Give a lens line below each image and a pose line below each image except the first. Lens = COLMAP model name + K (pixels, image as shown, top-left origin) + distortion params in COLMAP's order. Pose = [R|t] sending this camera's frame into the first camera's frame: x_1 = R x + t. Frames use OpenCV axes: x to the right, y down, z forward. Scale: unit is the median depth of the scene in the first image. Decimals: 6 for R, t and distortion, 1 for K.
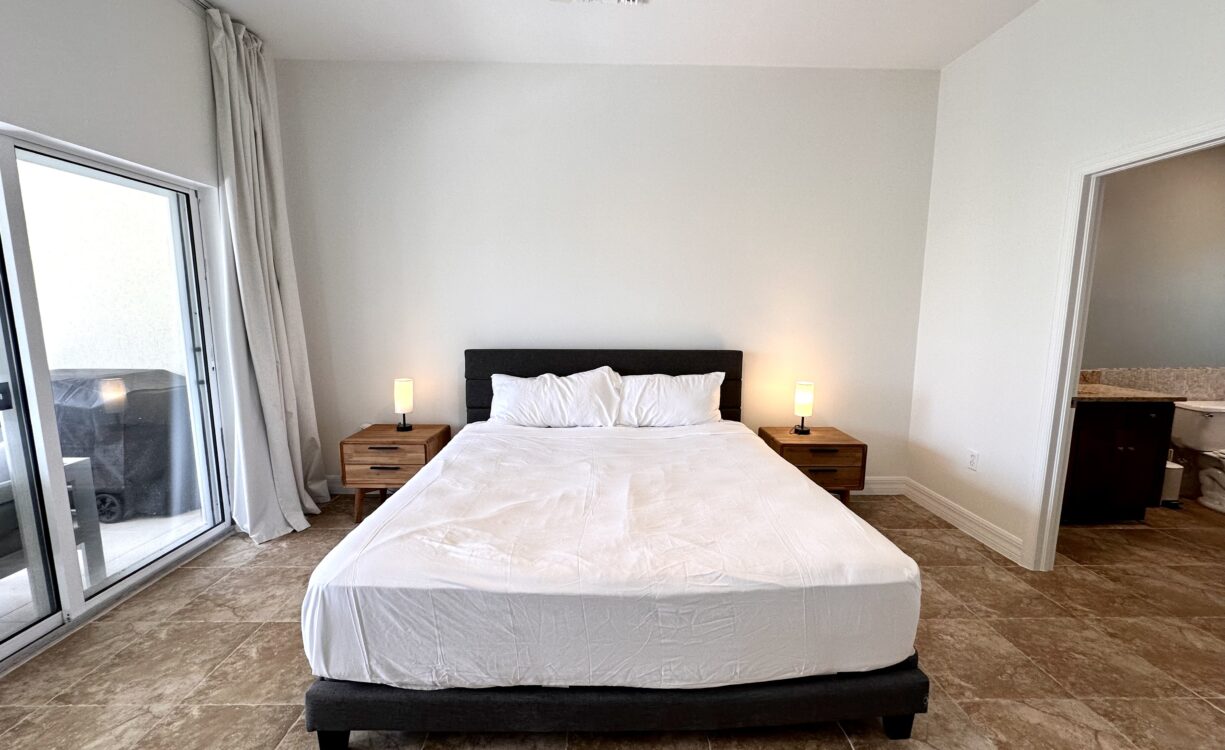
lens RADIAL K [[482.0, 0, 610.3], [0, 482.0, 375.5], [0, 0, 1]] dist [-0.003283, -0.000052]
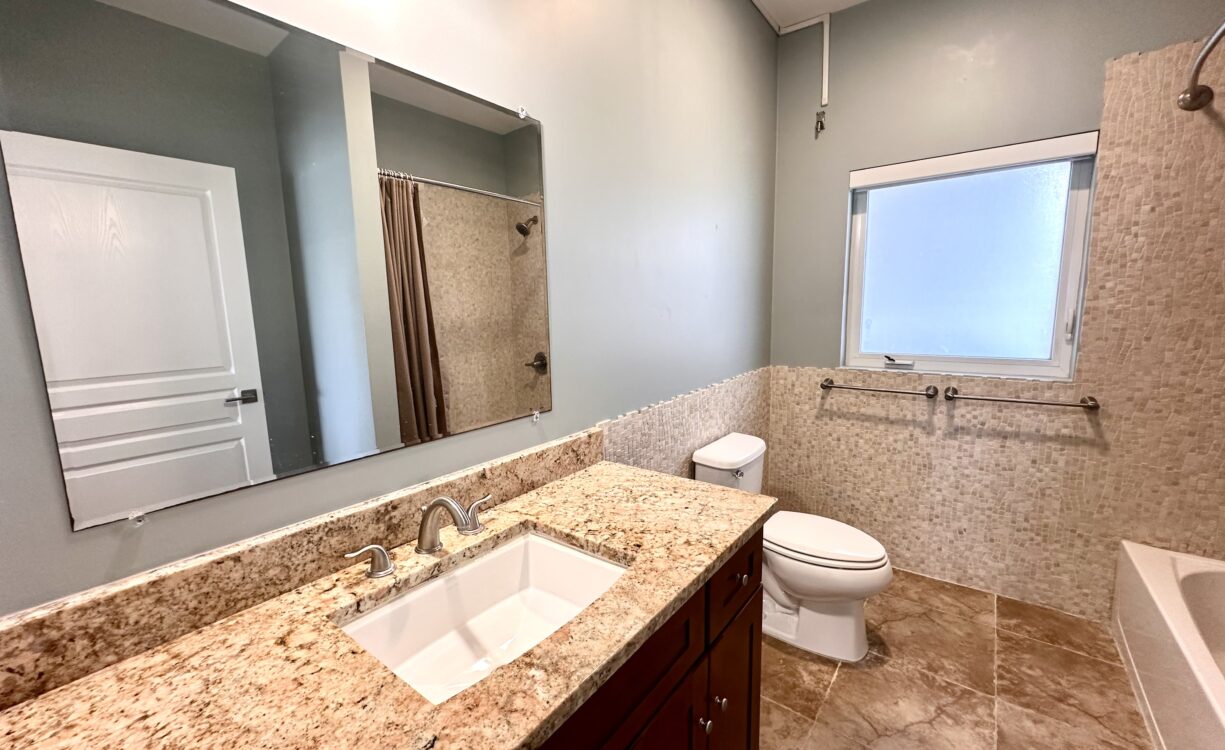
lens RADIAL K [[482.0, 0, 614.5], [0, 482.0, 377.3], [0, 0, 1]] dist [-0.003283, -0.000052]
pose [[0.625169, -0.125534, 0.770328, 0.704116], [0.127533, 0.990145, 0.057855, -0.077052], [-0.770000, 0.062073, 0.635018, 0.714849]]
